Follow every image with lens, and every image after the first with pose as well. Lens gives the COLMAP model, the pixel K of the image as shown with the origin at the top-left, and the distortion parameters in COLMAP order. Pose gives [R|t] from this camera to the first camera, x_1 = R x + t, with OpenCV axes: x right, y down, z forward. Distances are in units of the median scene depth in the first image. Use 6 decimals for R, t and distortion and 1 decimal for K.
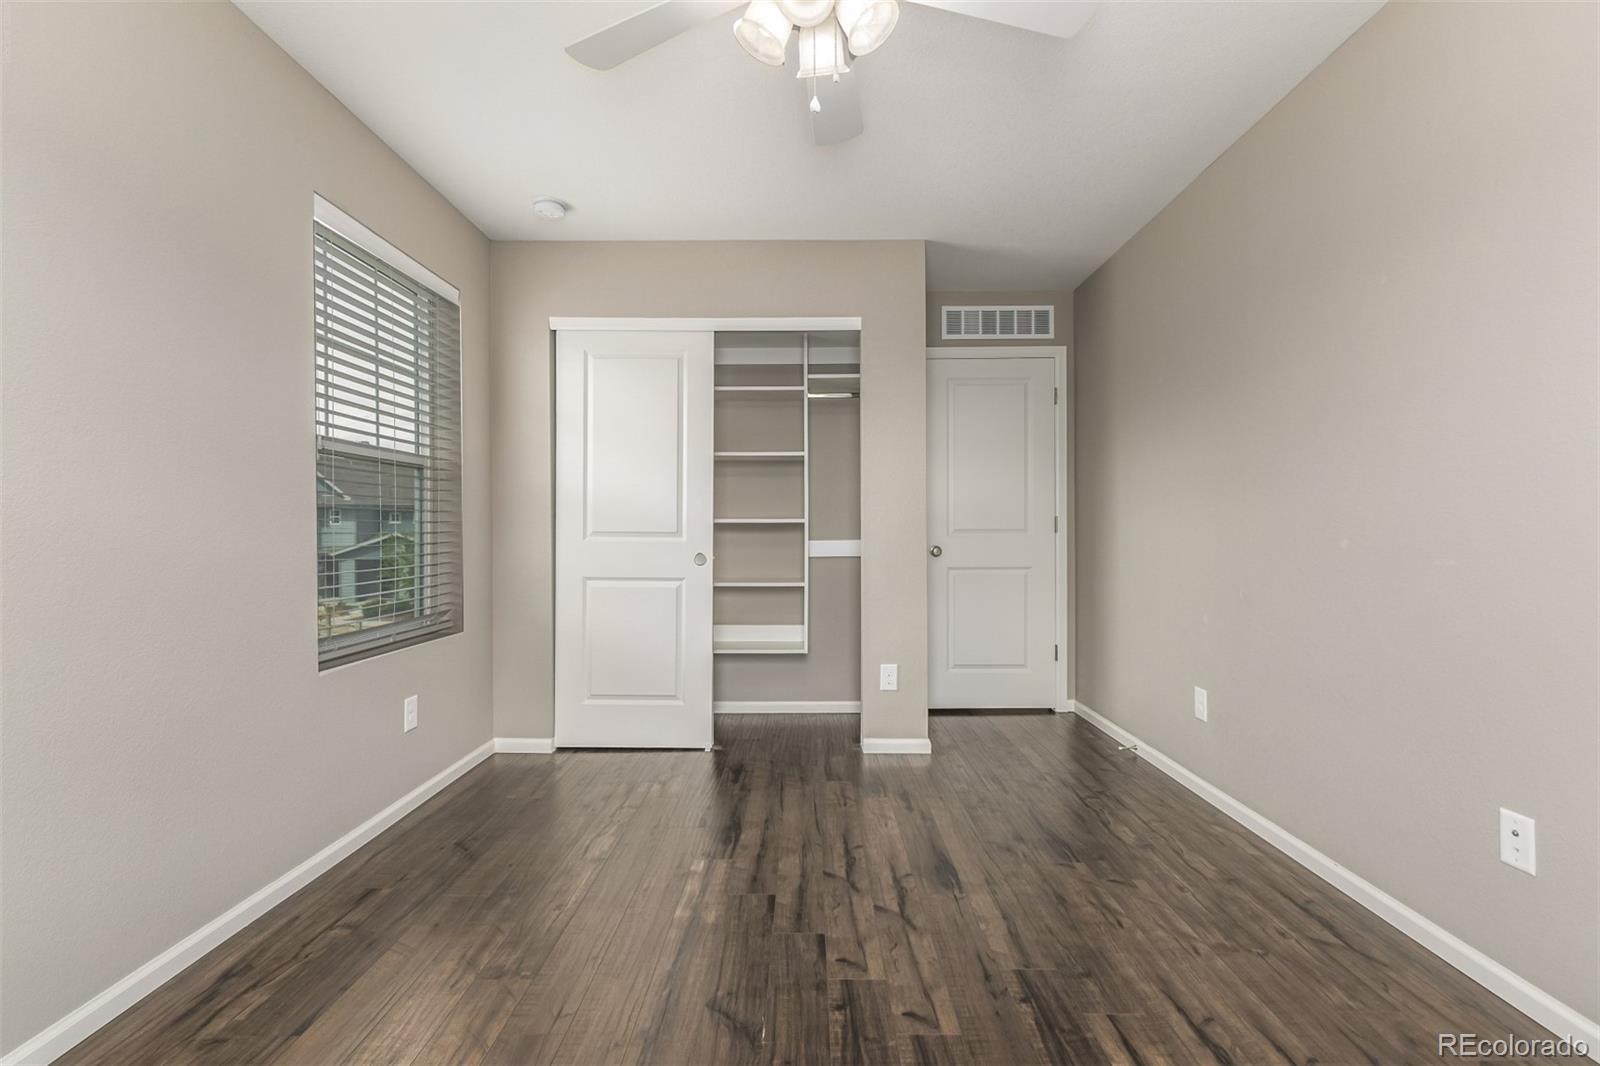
lens RADIAL K [[694.3, 0, 803.4], [0, 694.3, 532.0], [0, 0, 1]] dist [0.006194, -0.001606]
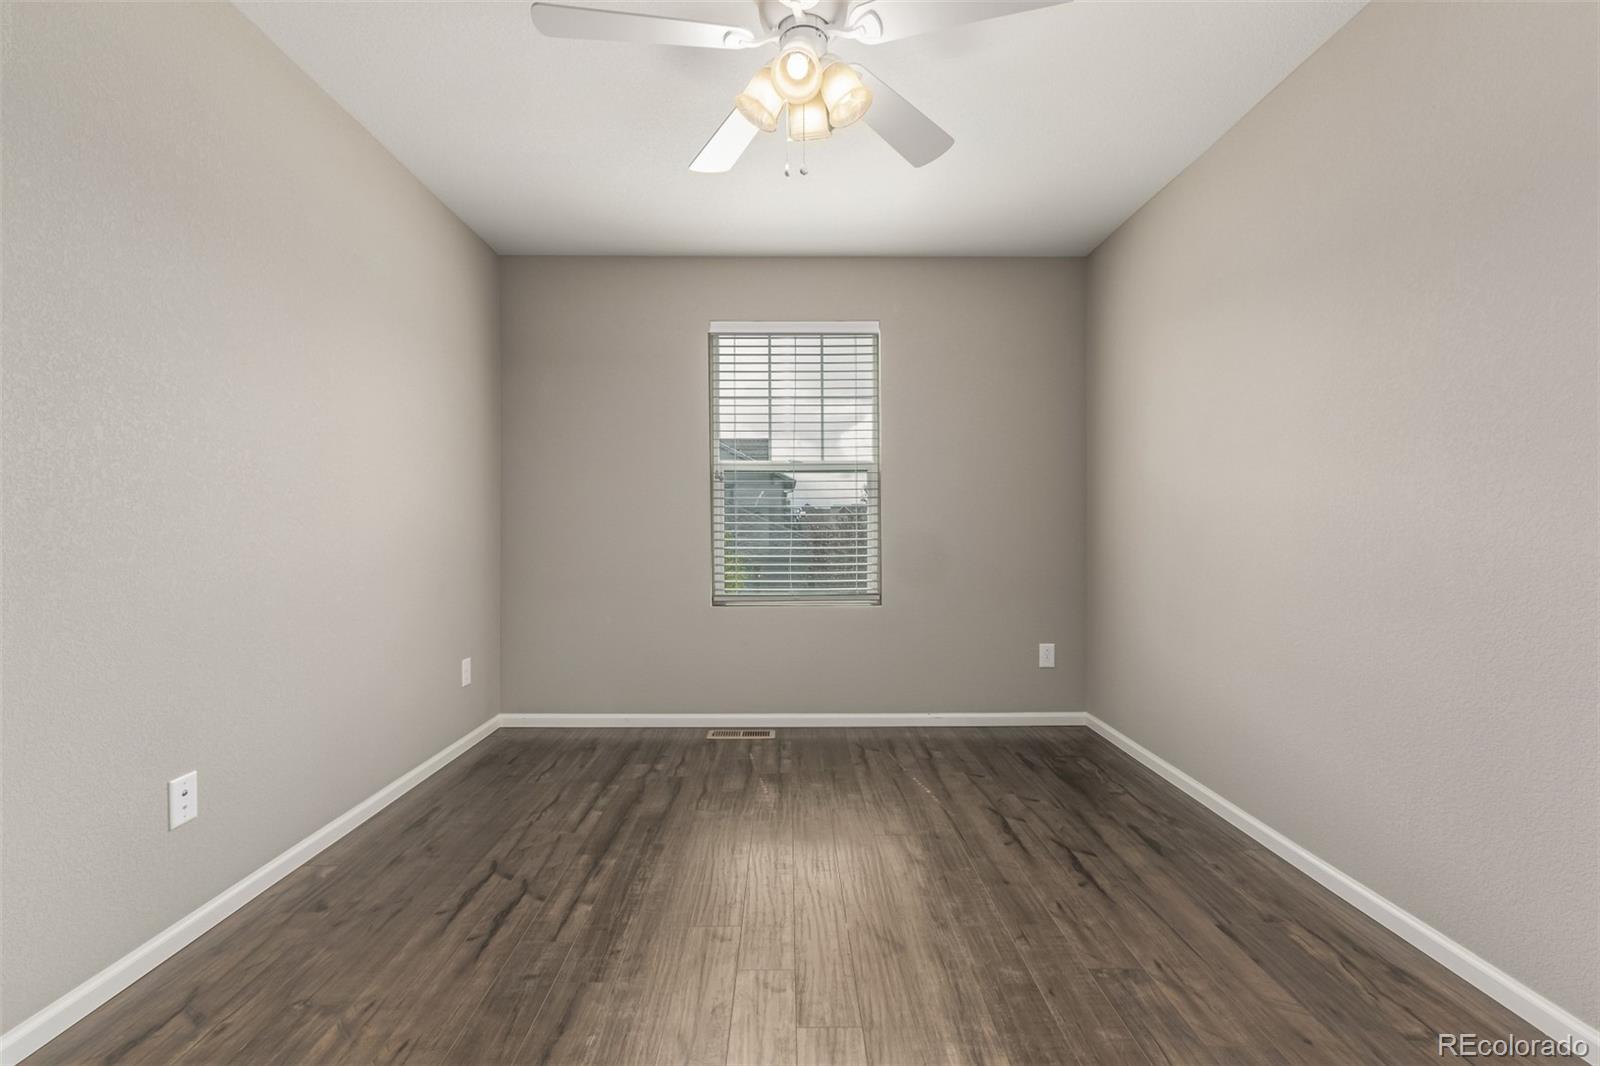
lens RADIAL K [[694.3, 0, 799.0], [0, 694.3, 531.3], [0, 0, 1]] dist [0.006194, -0.001606]
pose [[-0.999699, 0.001424, -0.024500, 0.053147], [0.001356, 0.999995, 0.002814, 0.007345], [0.024504, 0.002780, -0.999696, 2.068867]]
